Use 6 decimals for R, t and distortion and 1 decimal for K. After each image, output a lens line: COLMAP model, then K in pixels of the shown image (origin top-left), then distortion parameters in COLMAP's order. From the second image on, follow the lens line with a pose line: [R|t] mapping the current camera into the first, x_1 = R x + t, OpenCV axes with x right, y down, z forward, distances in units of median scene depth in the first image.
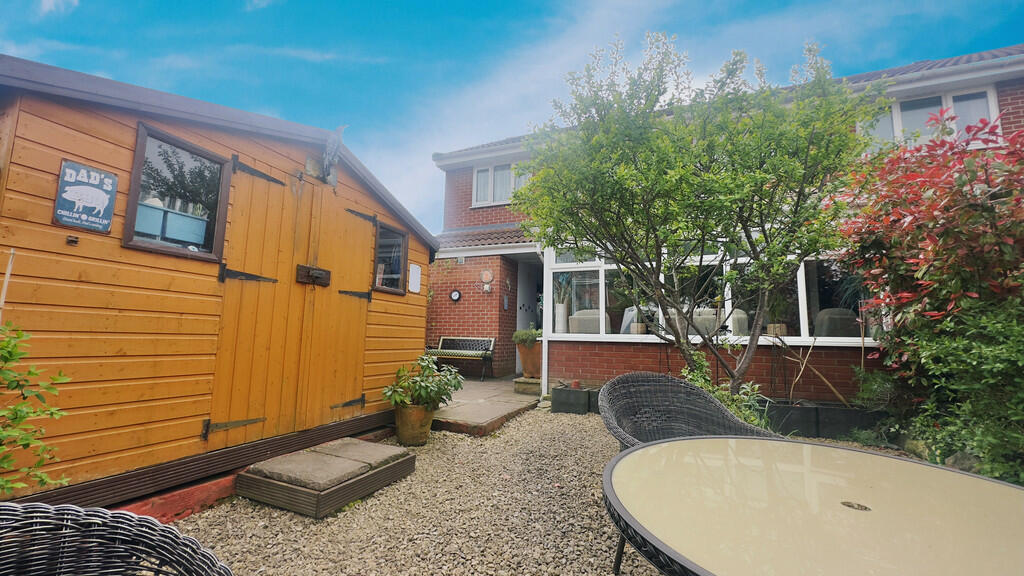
lens RADIAL K [[409.5, 0, 510.7], [0, 409.5, 287.9], [0, 0, 1]] dist [-0.000668, 0.000144]
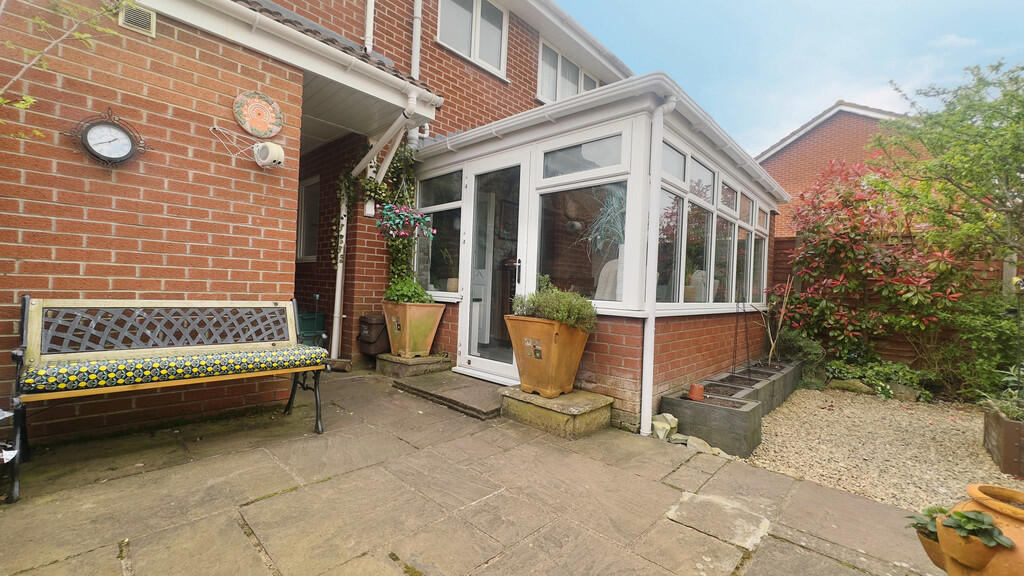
lens RADIAL K [[409.5, 0, 510.2], [0, 409.5, 285.5], [0, 0, 1]] dist [-0.000668, 0.000144]
pose [[0.350301, 0.000709, 0.936637, -0.297915], [-0.141220, 0.988608, 0.052068, 0.060675], [-0.925930, -0.150511, 0.346411, 0.675818]]
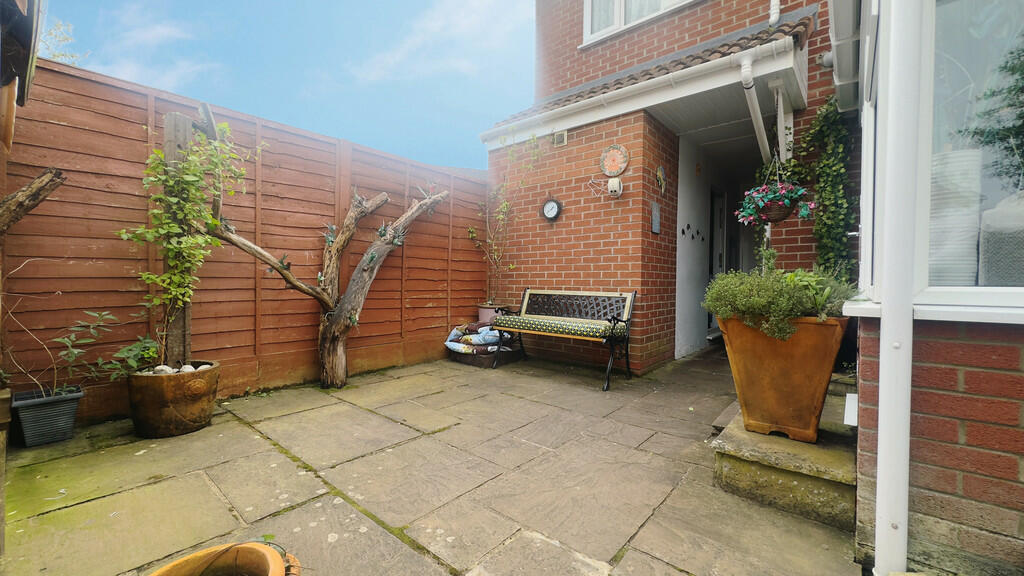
lens RADIAL K [[409.5, 0, 513.8], [0, 409.5, 286.2], [0, 0, 1]] dist [-0.000668, 0.000144]
pose [[0.954541, -0.006769, -0.298003, -0.028884], [0.043294, 0.992289, 0.116138, 0.053097], [0.294918, -0.123761, 0.947474, 0.503179]]
